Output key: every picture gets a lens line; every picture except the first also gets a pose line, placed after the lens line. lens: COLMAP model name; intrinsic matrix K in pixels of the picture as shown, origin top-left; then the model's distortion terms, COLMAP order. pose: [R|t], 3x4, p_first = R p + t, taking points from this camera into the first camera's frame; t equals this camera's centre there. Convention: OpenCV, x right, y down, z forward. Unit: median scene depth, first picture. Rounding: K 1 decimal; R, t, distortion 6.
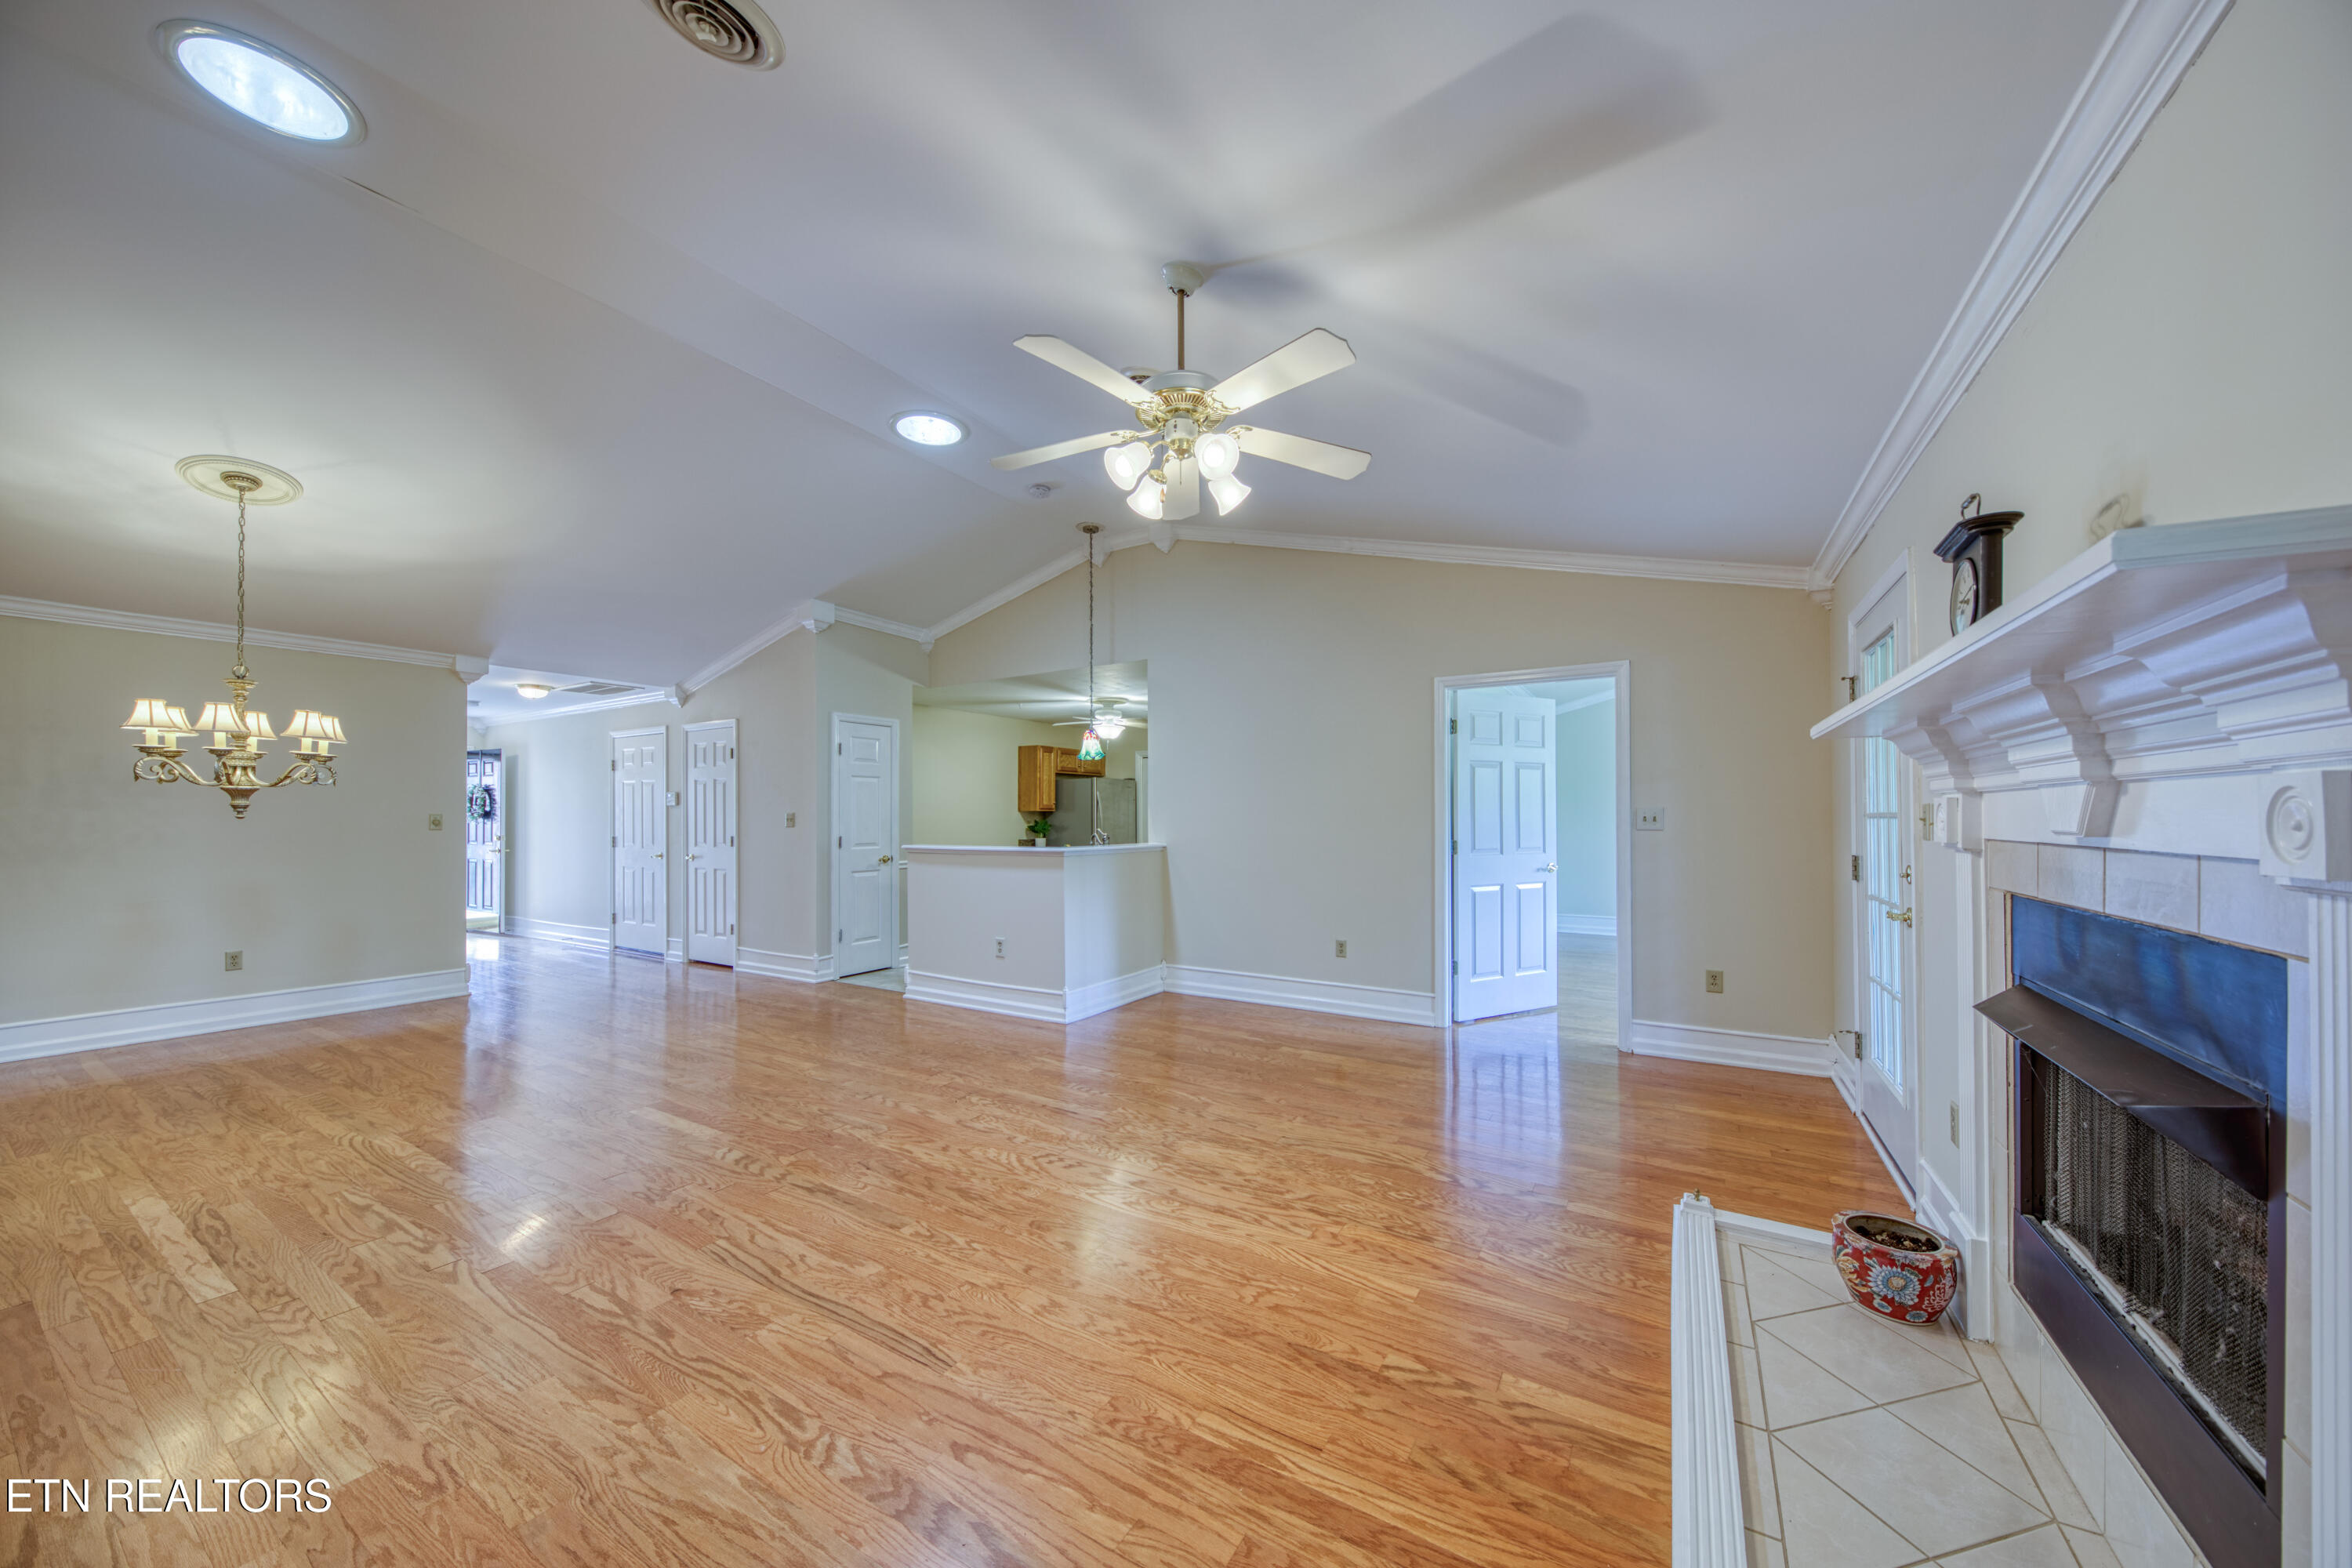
lens RADIAL K [[821.5, 0, 1197.8], [0, 821.5, 810.9], [0, 0, 1]] dist [-0.001665, -0.003176]
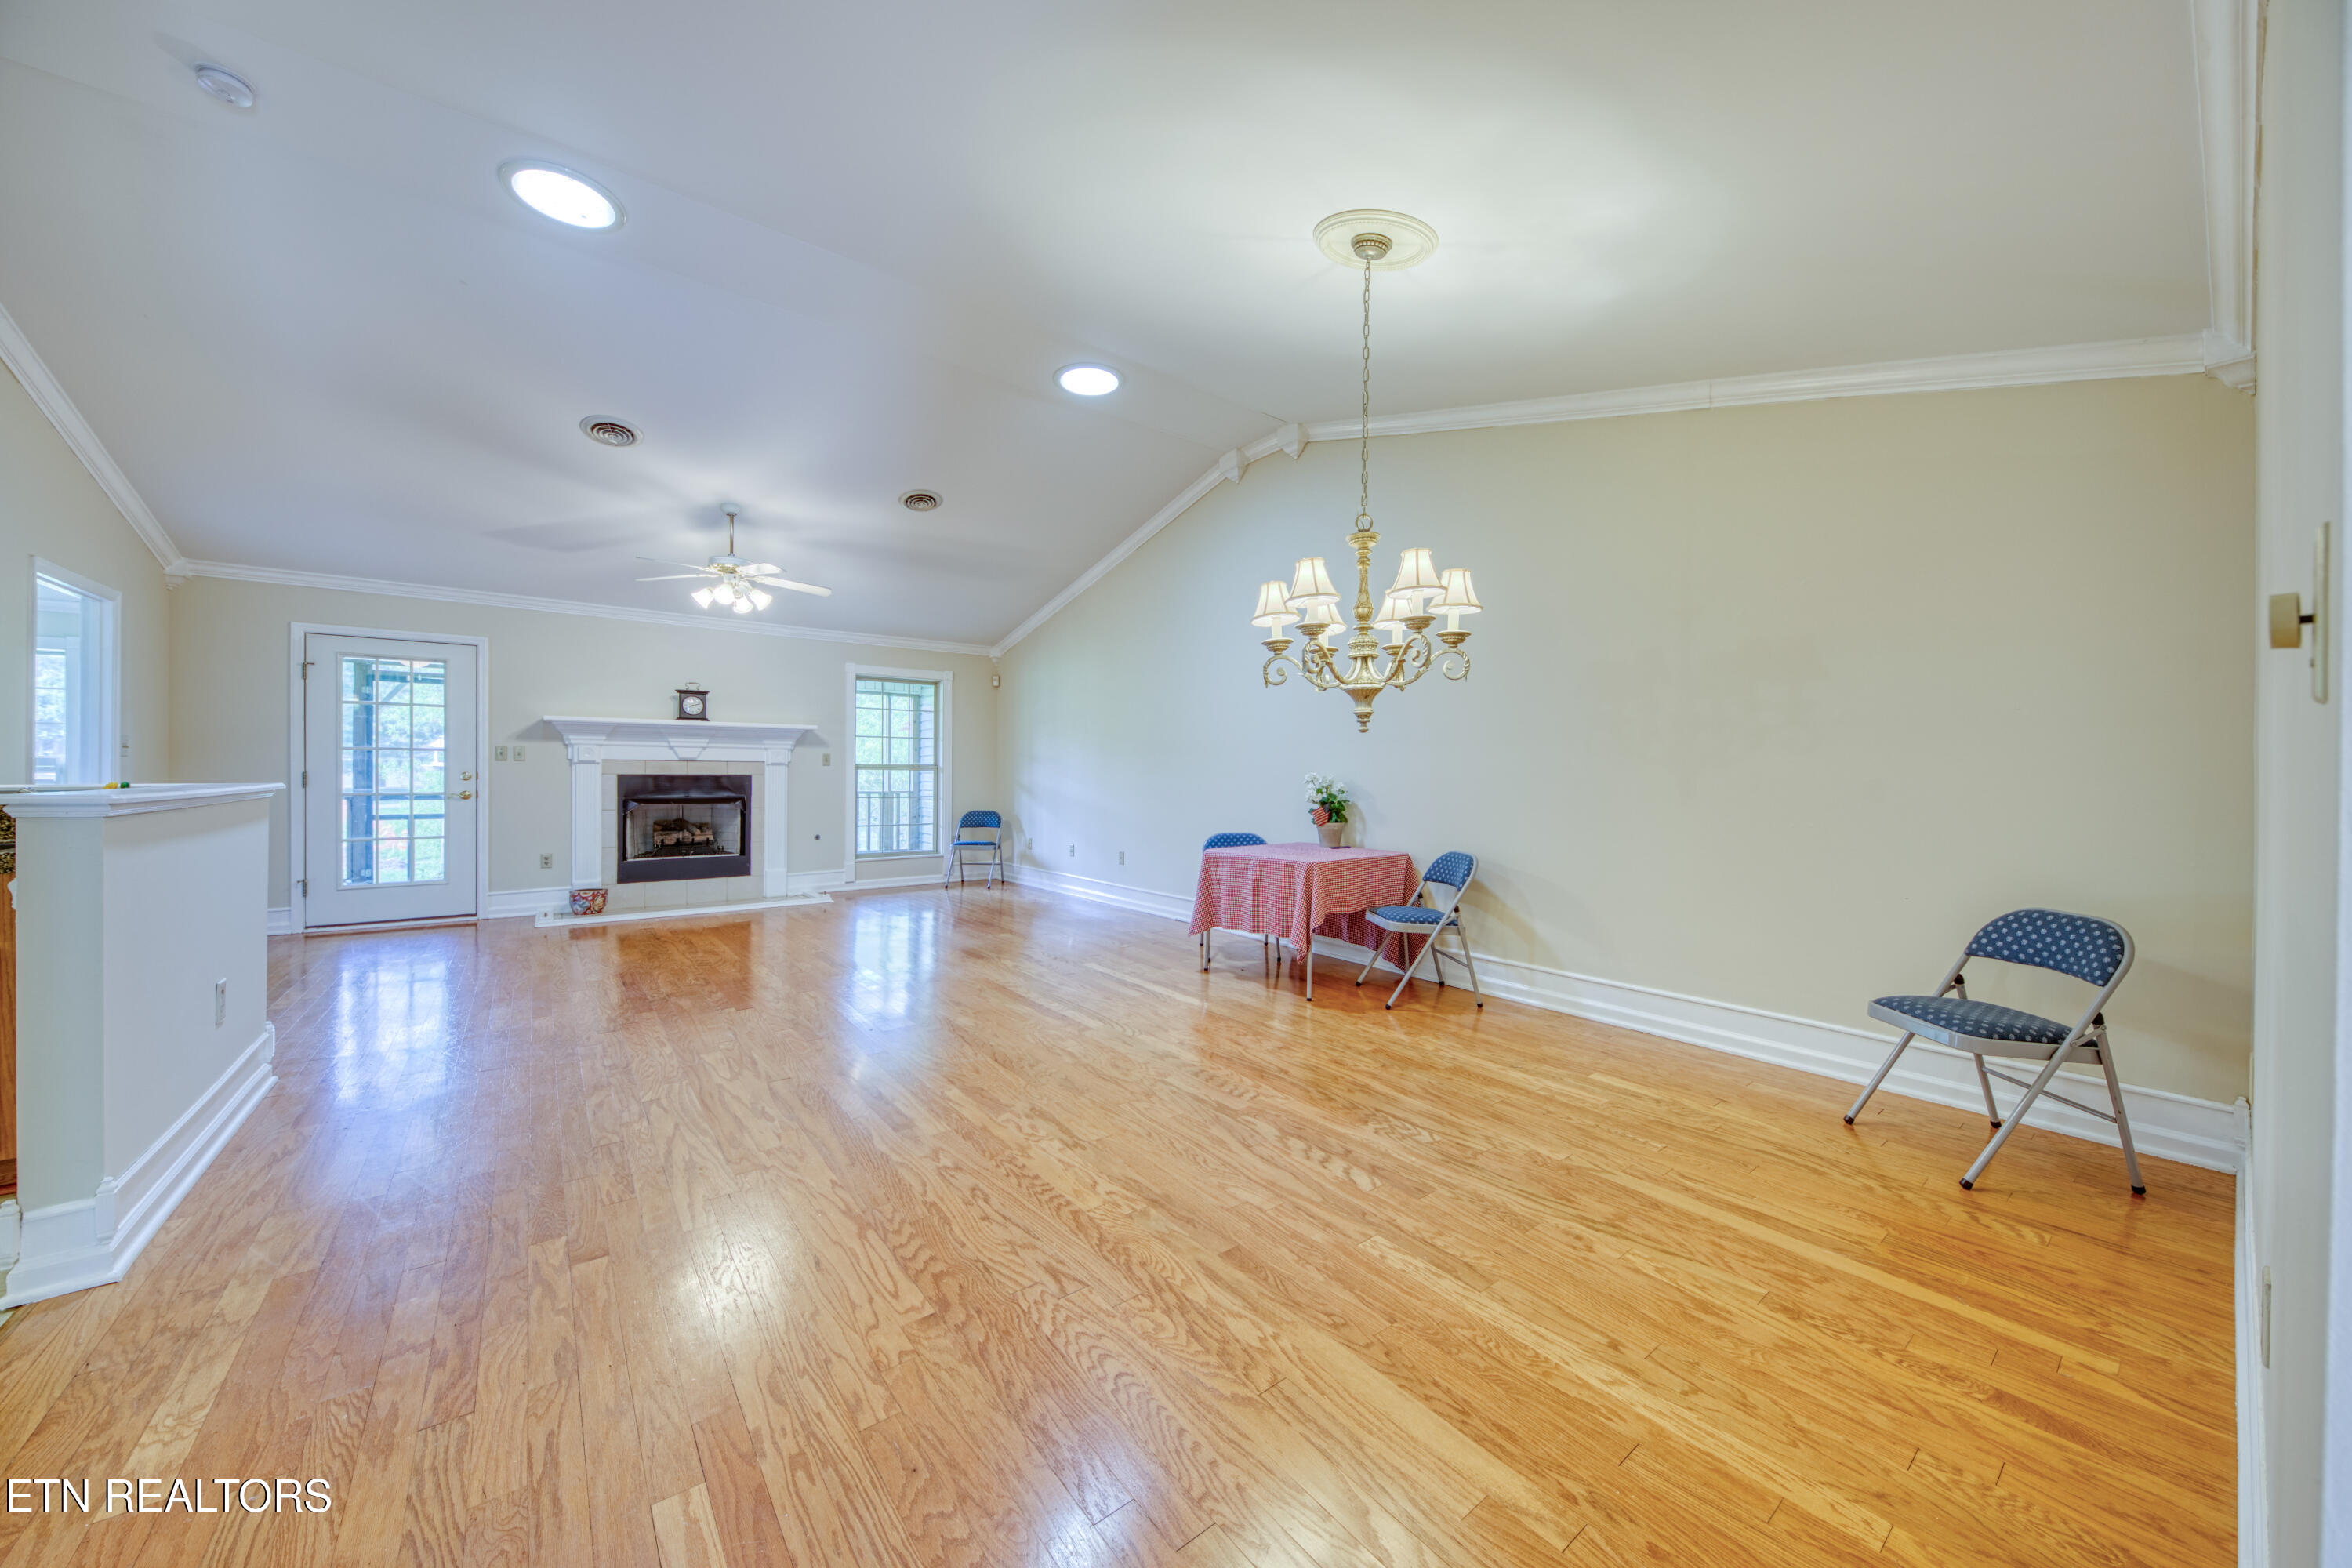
lens RADIAL K [[821.5, 0, 1178.8], [0, 821.5, 784.2], [0, 0, 1]] dist [-0.001665, -0.003176]
pose [[-0.931113, -0.009337, 0.364610, -1.828545], [-0.006113, 0.999931, 0.009995, 0.067735], [-0.364679, 0.007077, -0.931107, 2.445293]]
